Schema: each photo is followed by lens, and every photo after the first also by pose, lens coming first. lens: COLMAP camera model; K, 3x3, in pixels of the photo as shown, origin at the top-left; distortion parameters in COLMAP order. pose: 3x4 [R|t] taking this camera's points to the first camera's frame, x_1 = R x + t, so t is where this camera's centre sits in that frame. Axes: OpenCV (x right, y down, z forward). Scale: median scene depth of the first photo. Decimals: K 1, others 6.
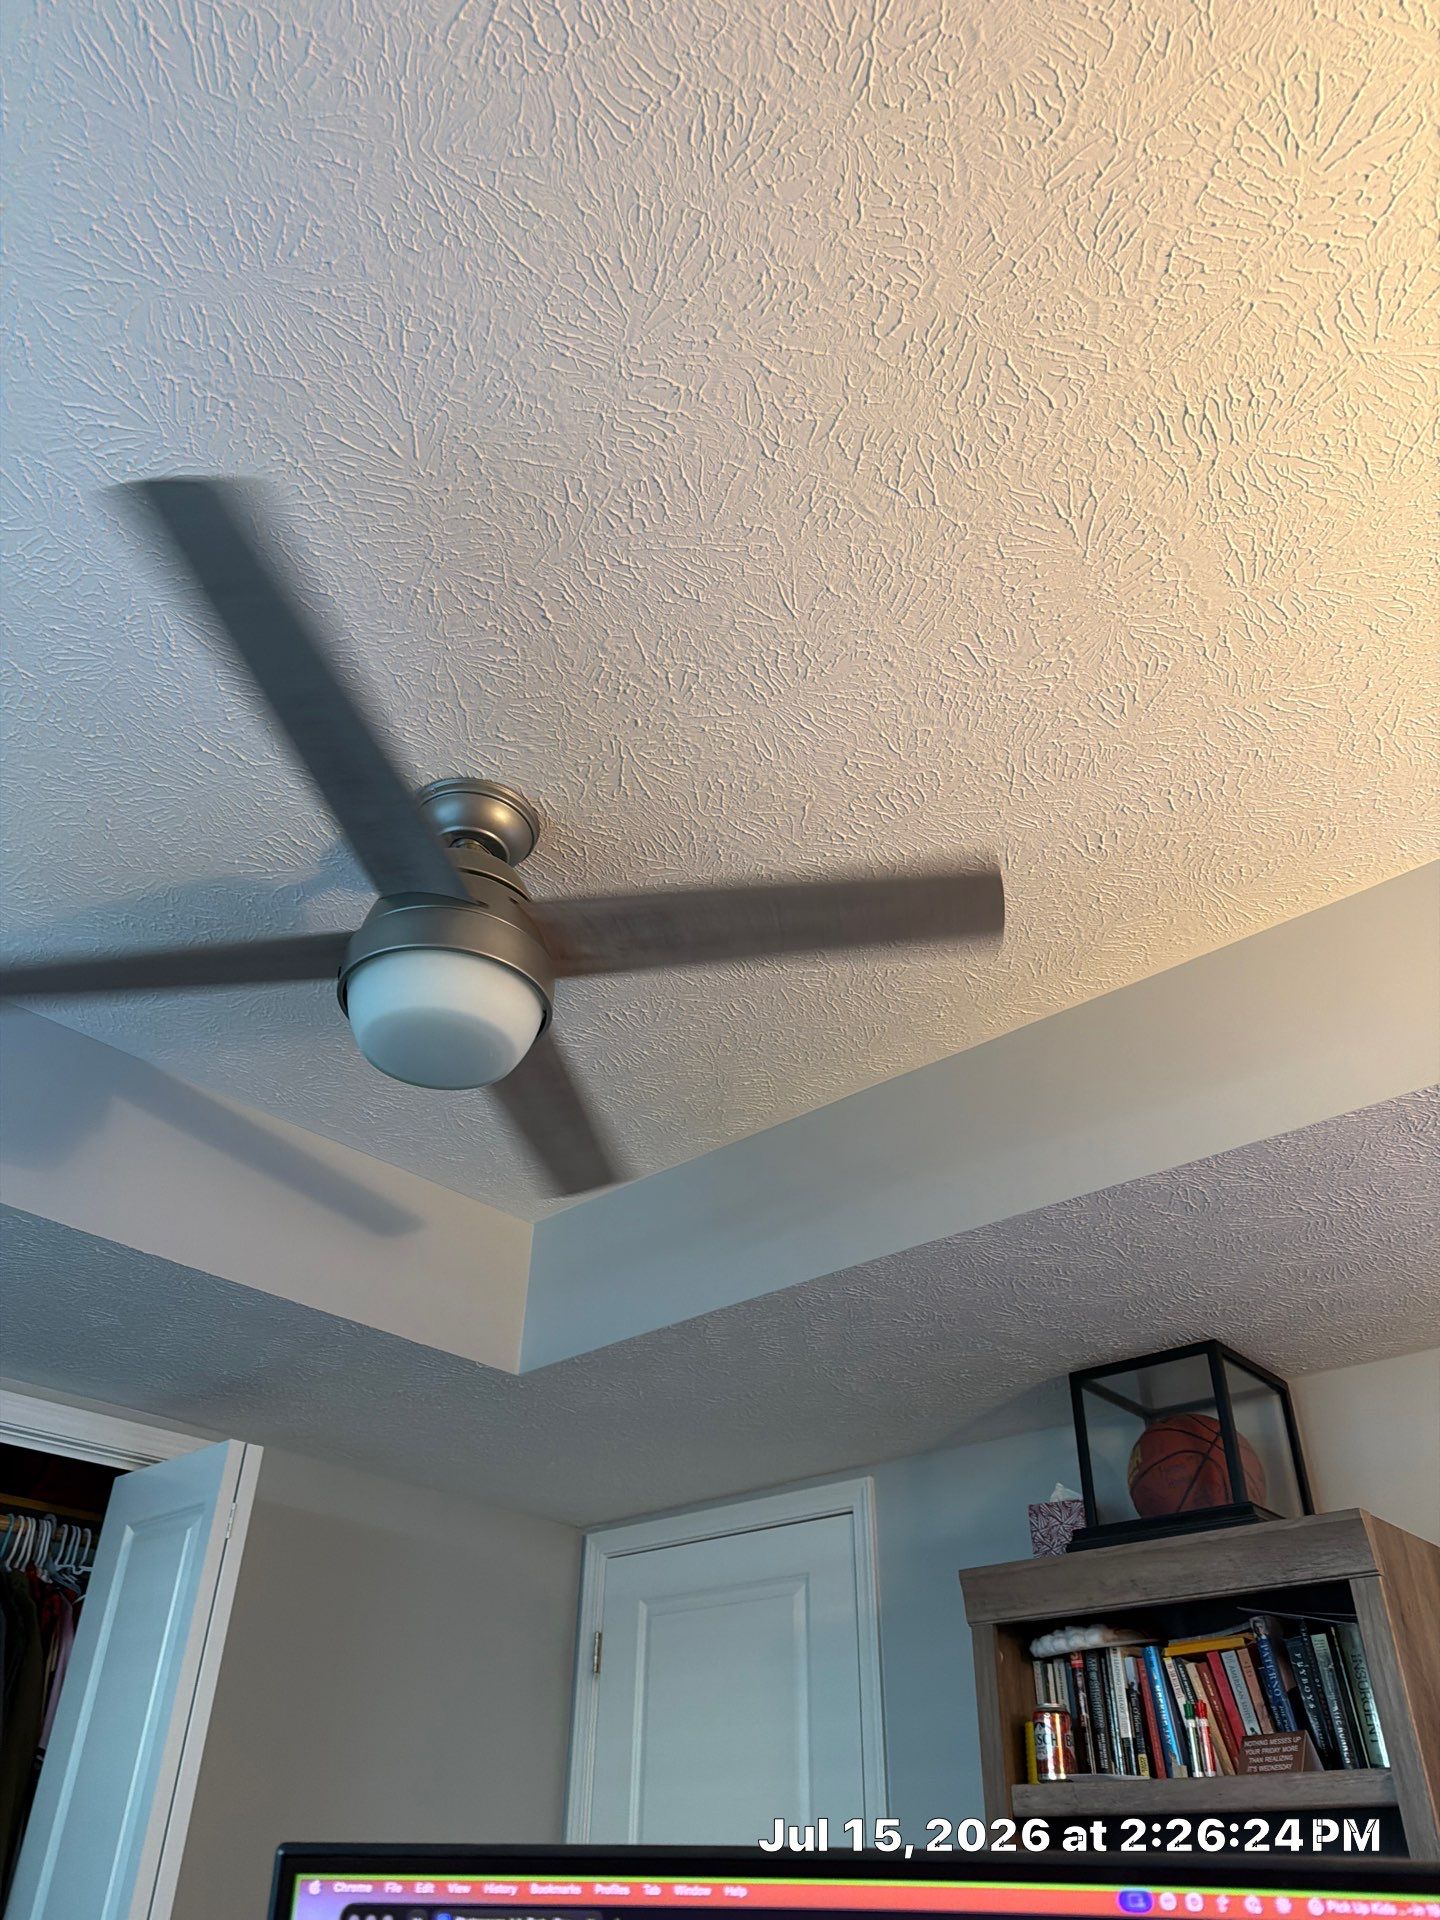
lens RADIAL K [[1351.2, 0, 723.6], [0, 1351.2, 968.1], [0, 0, 1]] dist [0.014556, -0.022136]
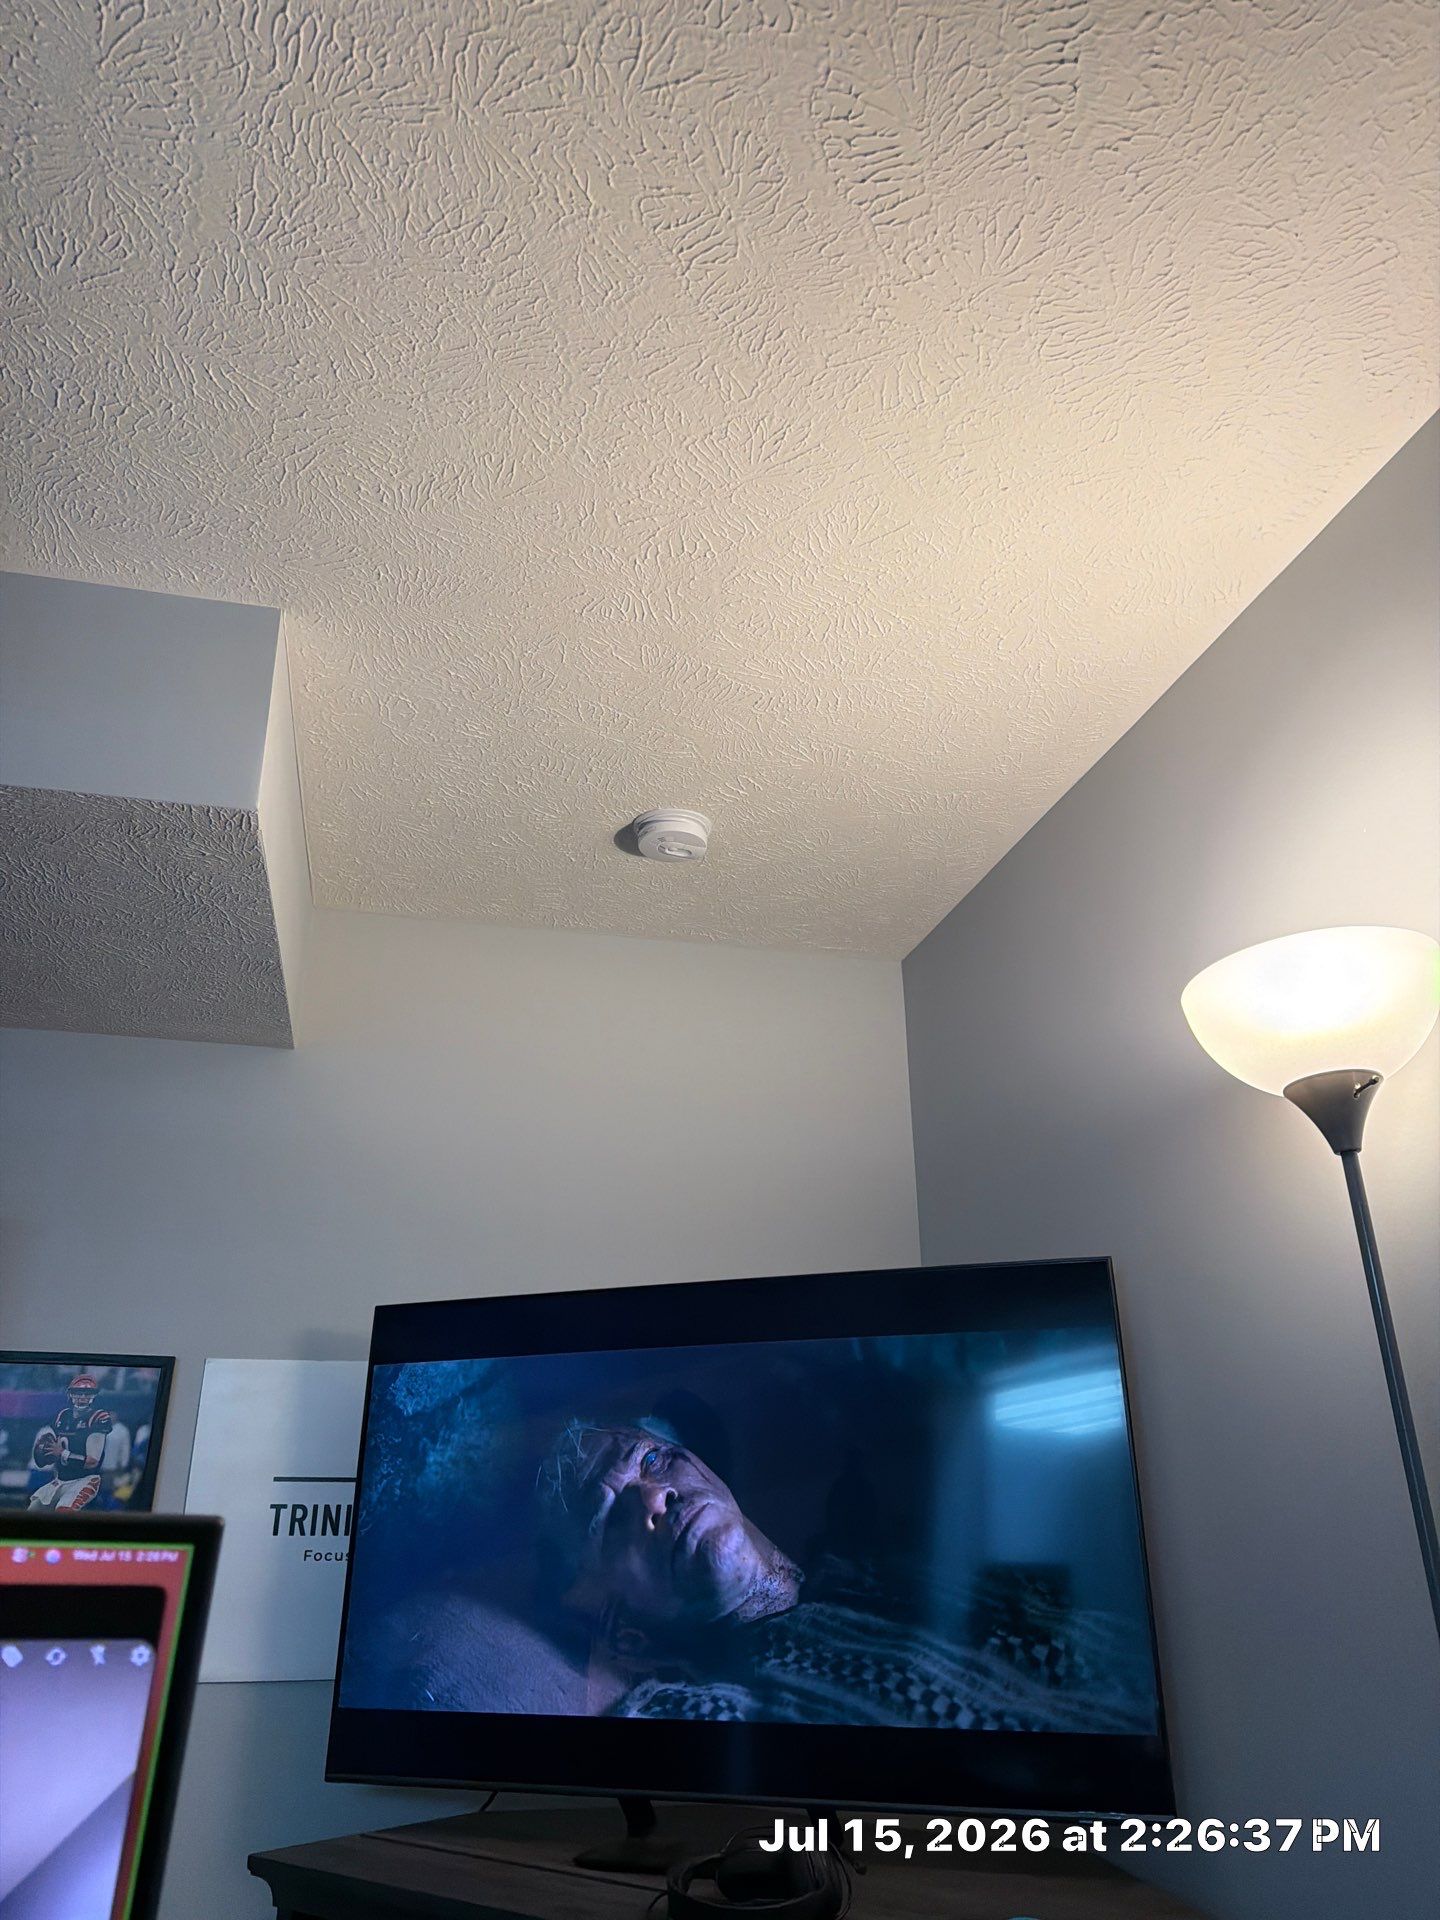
lens RADIAL K [[1351.2, 0, 736.0], [0, 1351.2, 969.0], [0, 0, 1]] dist [0.014556, -0.022136]
pose [[0.556827, 0.294794, 0.776557, 0.005347], [-0.463934, 0.885862, -0.003626, 0.003350], [-0.688991, -0.358252, 0.630037, 0.015882]]
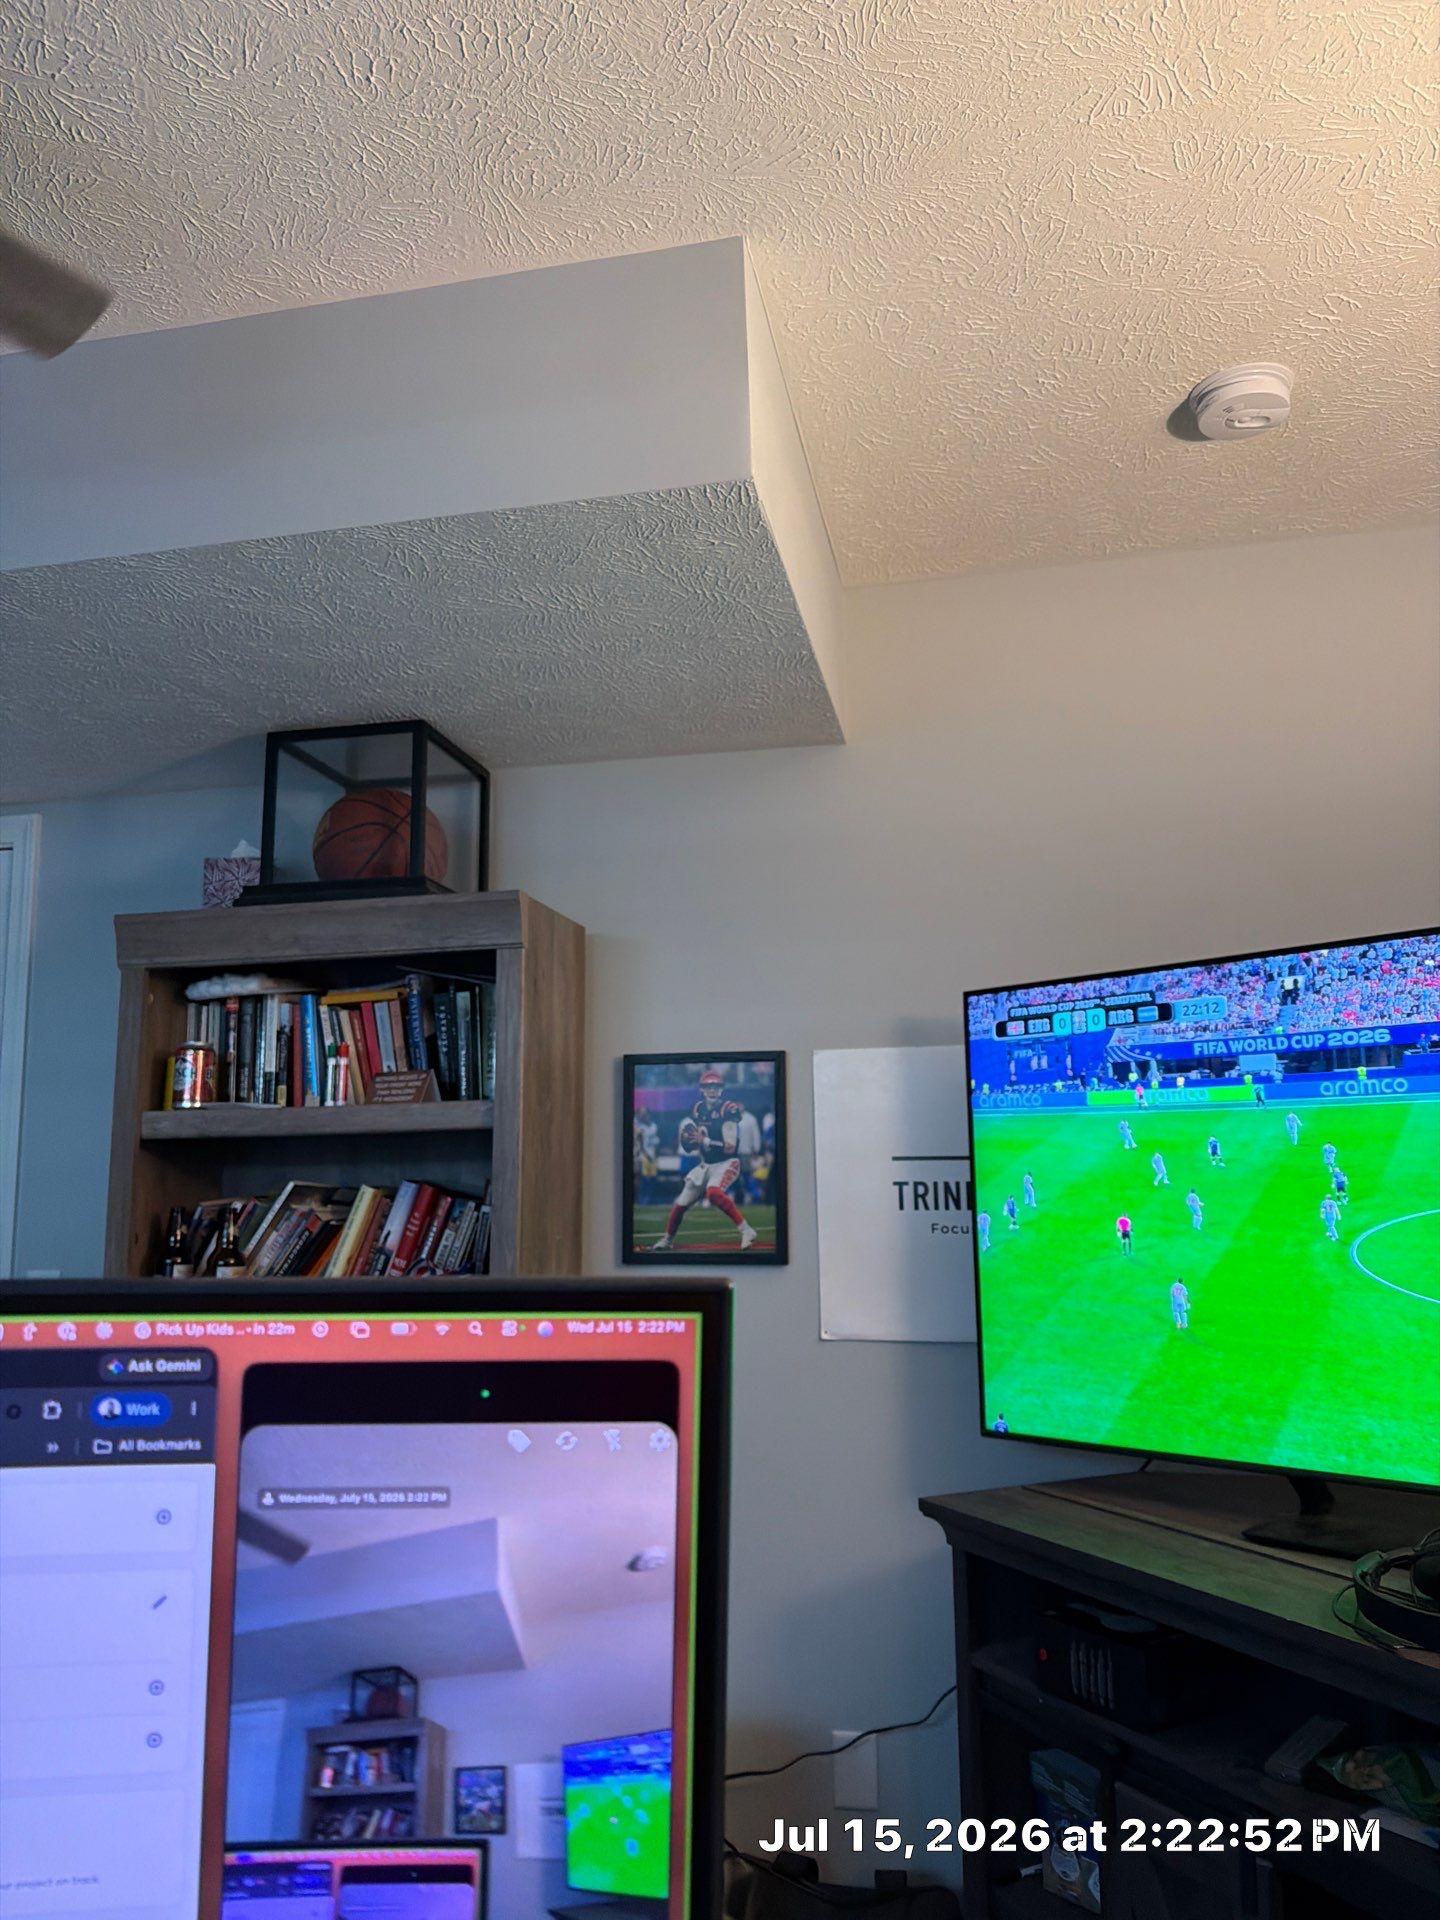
lens RADIAL K [[1351.2, 0, 724.6], [0, 1351.2, 970.0], [0, 0, 1]] dist [0.014556, -0.022136]
pose [[0.862491, 0.046319, 0.503949, 0.075647], [-0.262570, 0.892242, 0.367371, 0.022278], [-0.432628, -0.449176, 0.781712, 0.069153]]
